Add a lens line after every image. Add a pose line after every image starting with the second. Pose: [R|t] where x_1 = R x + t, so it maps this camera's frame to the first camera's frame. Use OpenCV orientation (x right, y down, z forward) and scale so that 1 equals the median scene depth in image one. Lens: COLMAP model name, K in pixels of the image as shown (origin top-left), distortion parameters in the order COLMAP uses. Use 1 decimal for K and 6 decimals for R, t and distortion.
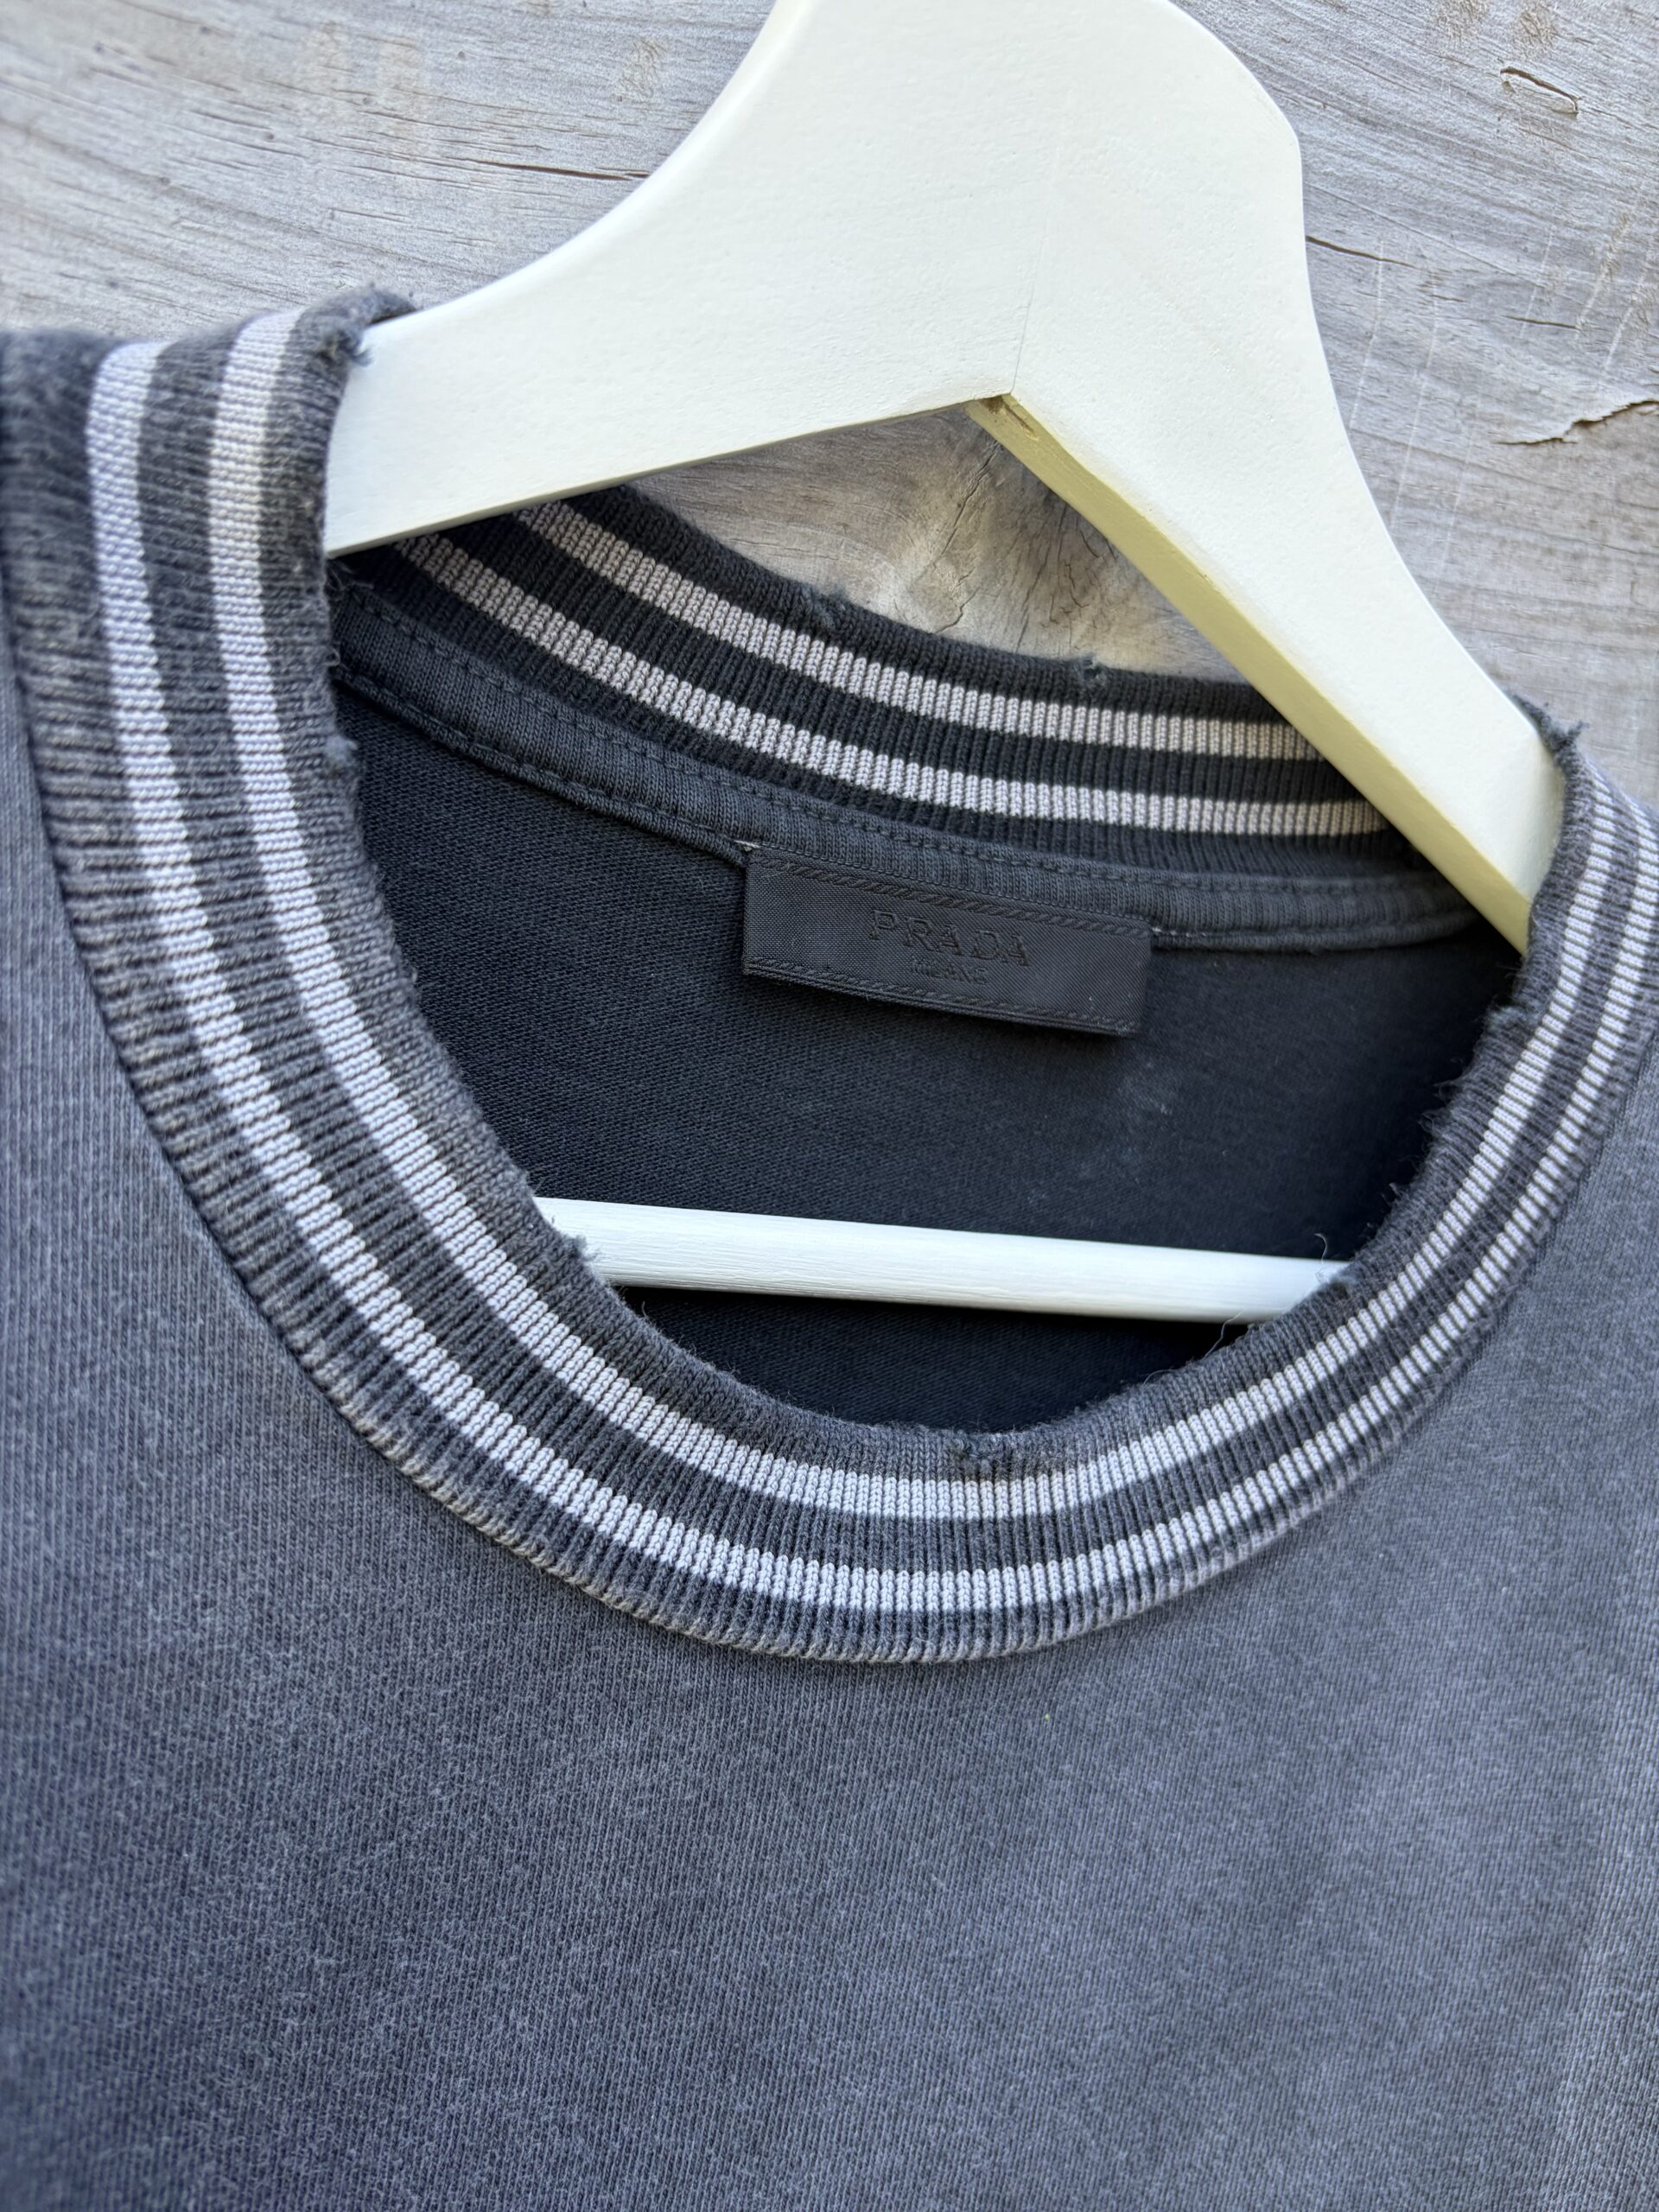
lens RADIAL K [[1736.6, 0, 836.8], [0, 1736.6, 1110.6], [0, 0, 1]] dist [0.012246, -0.051440]
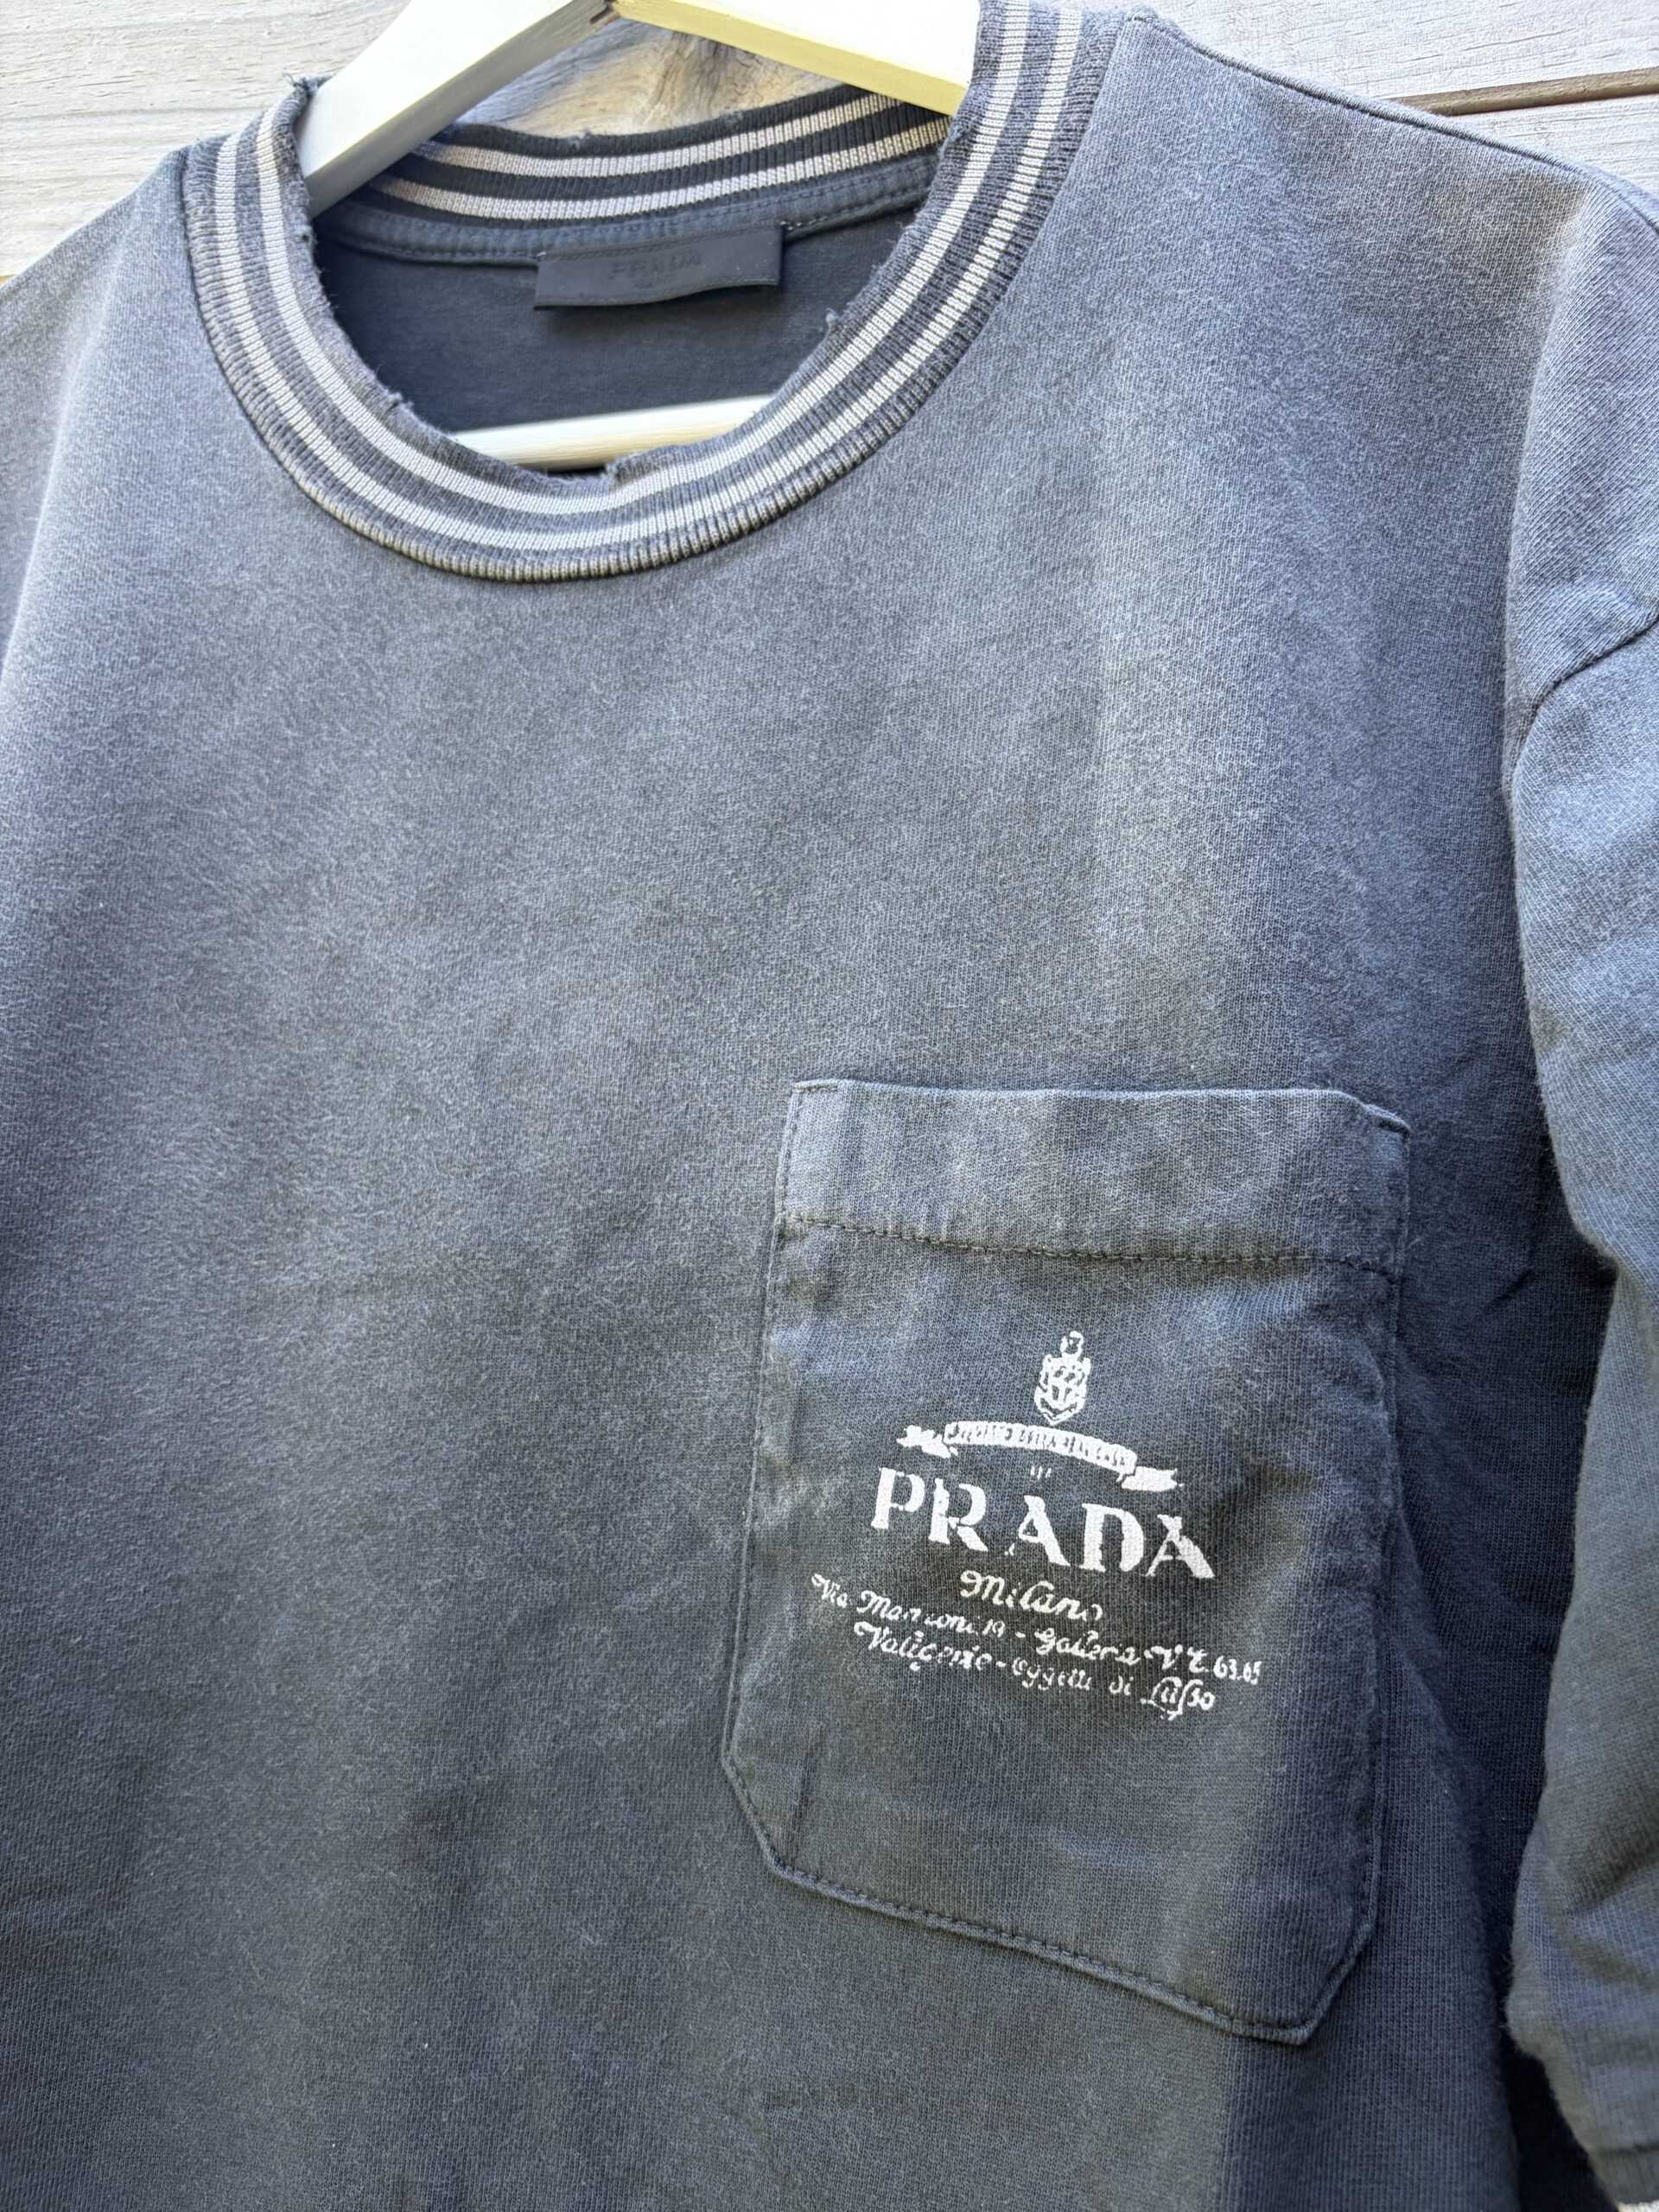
lens RADIAL K [[1736.6, 0, 810.6], [0, 1736.6, 1089.5], [0, 0, 1]] dist [0.012246, -0.051440]
pose [[0.768098, -0.206583, -0.606093, 1.163017], [0.023582, 0.955013, -0.295625, 1.317909], [0.639898, 0.212776, 0.738415, -0.034222]]
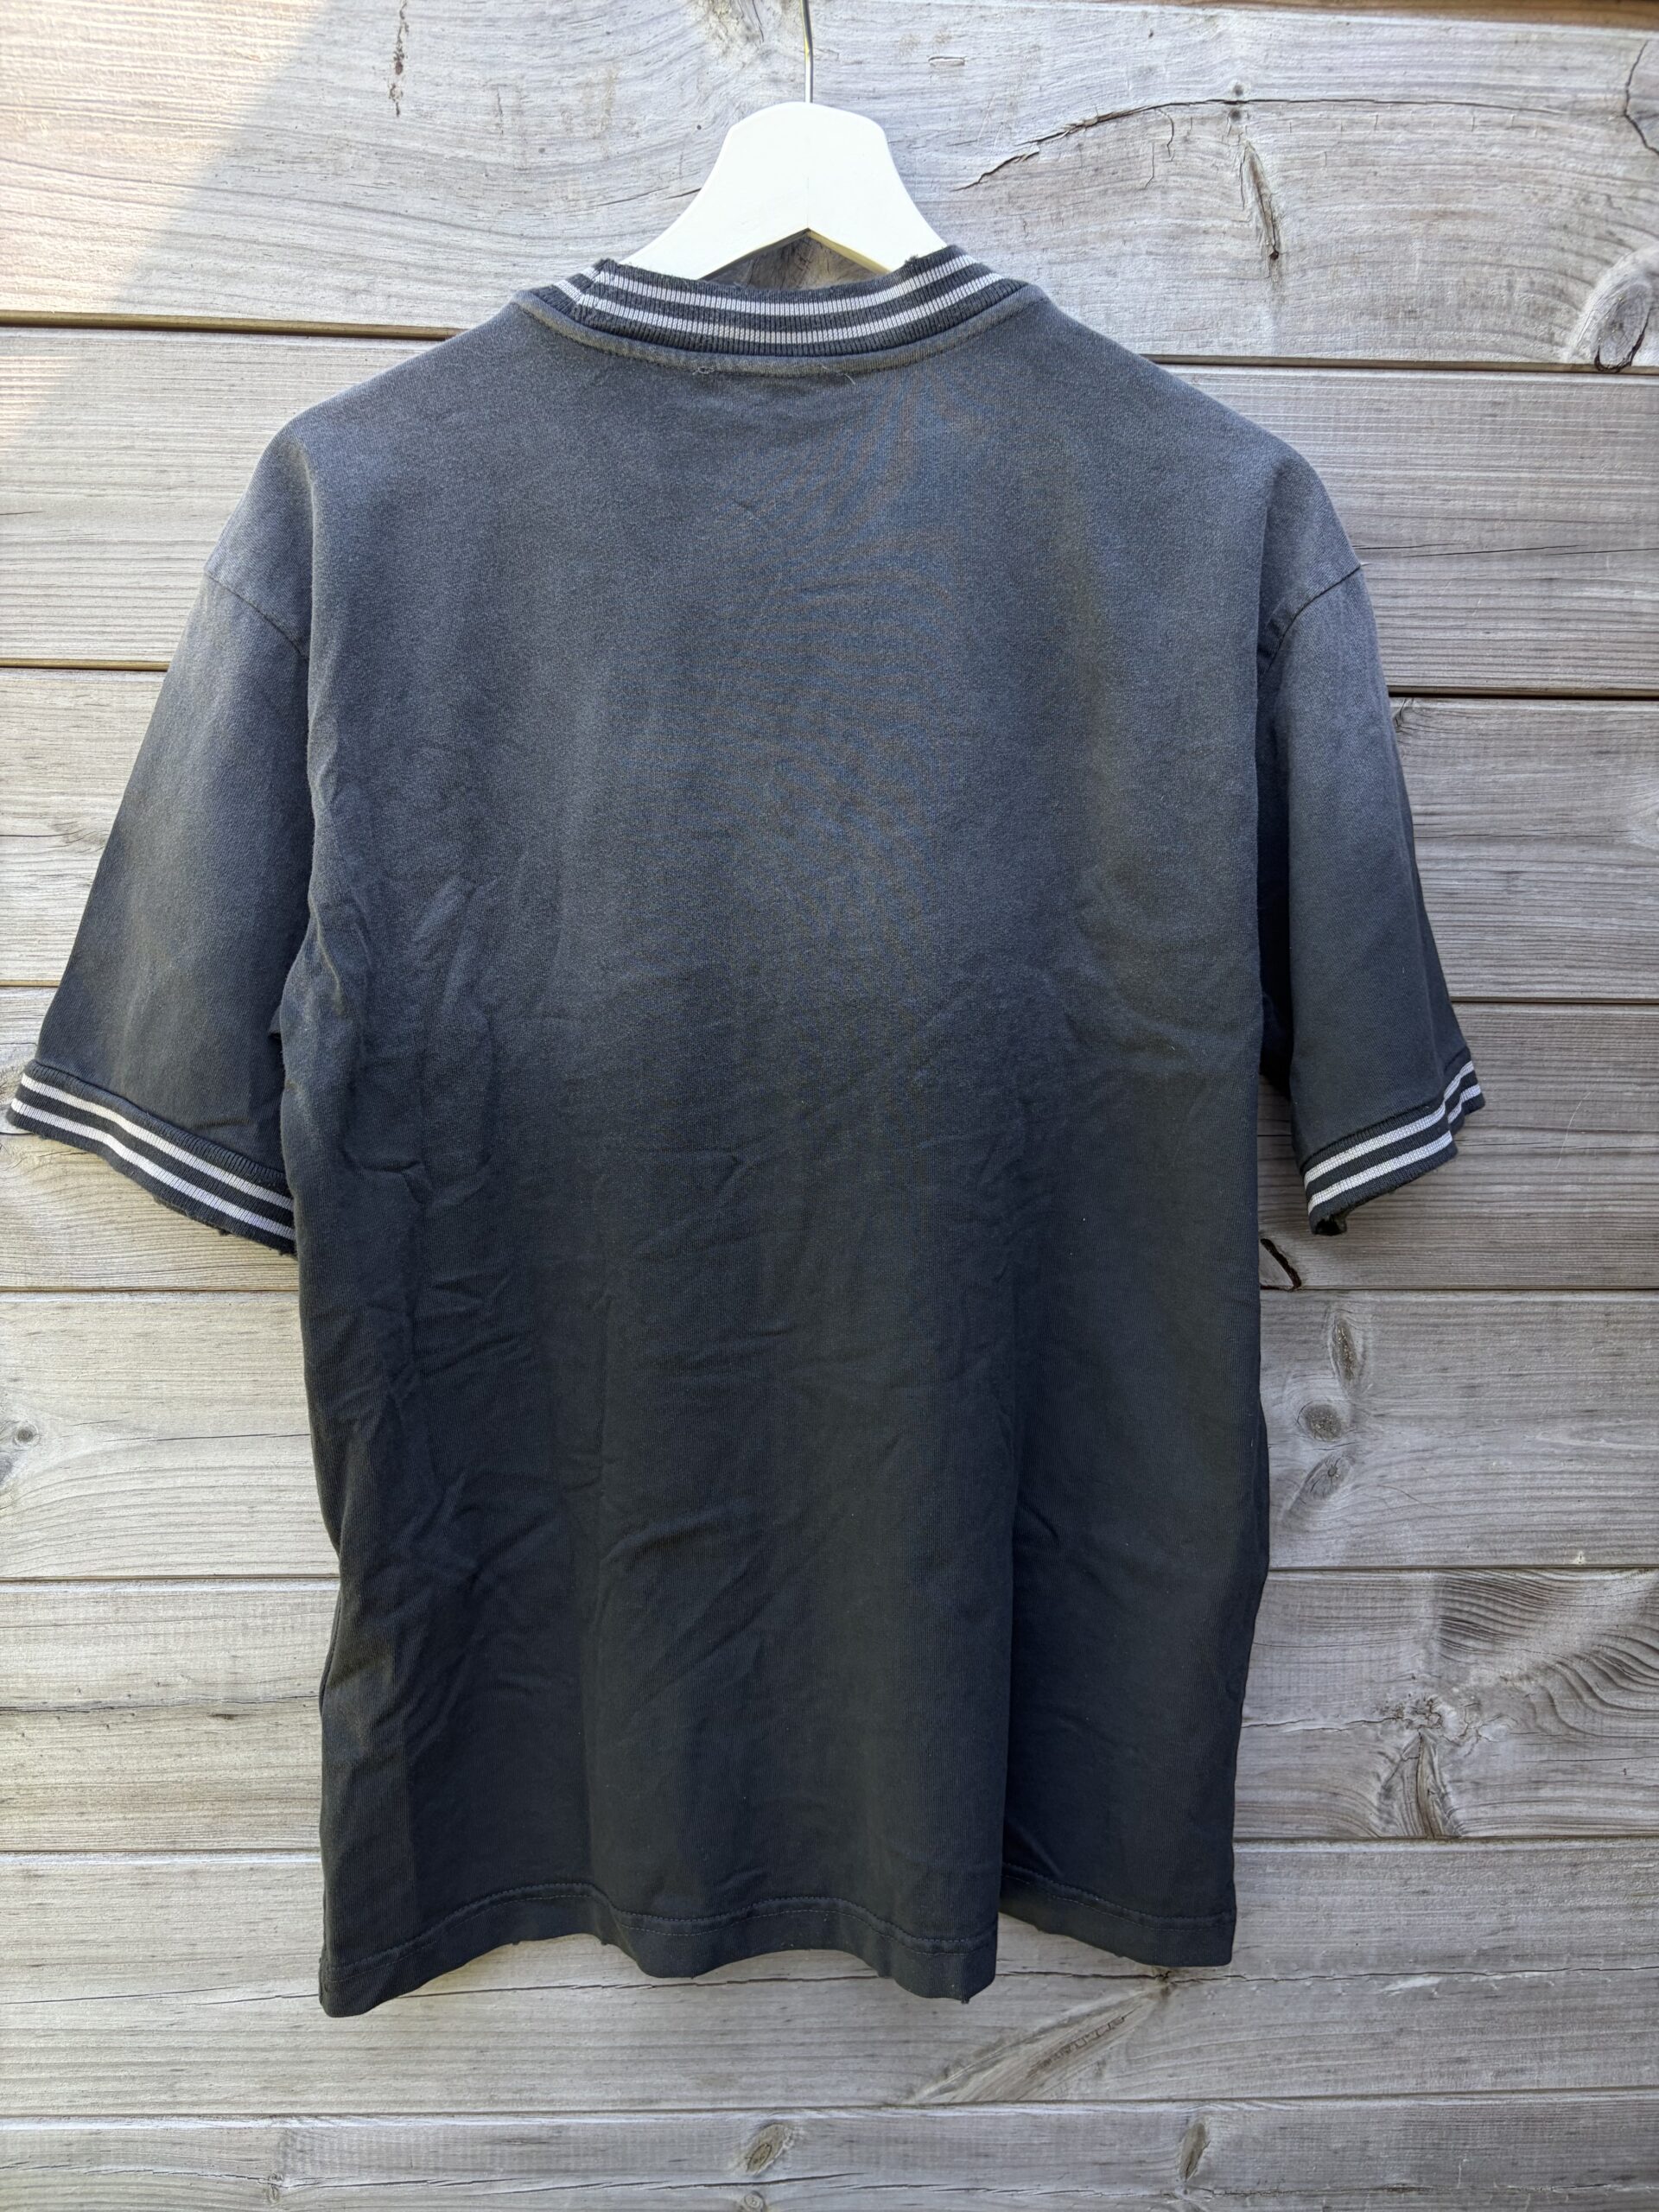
lens RADIAL K [[1736.6, 0, 814.9], [0, 1736.6, 1088.3], [0, 0, 1]] dist [0.012246, -0.051440]
pose [[0.924485, -0.080408, -0.372641, 1.380181], [0.110161, 0.992148, 0.059212, 1.101144], [0.364954, -0.095791, 0.926084, -2.328400]]
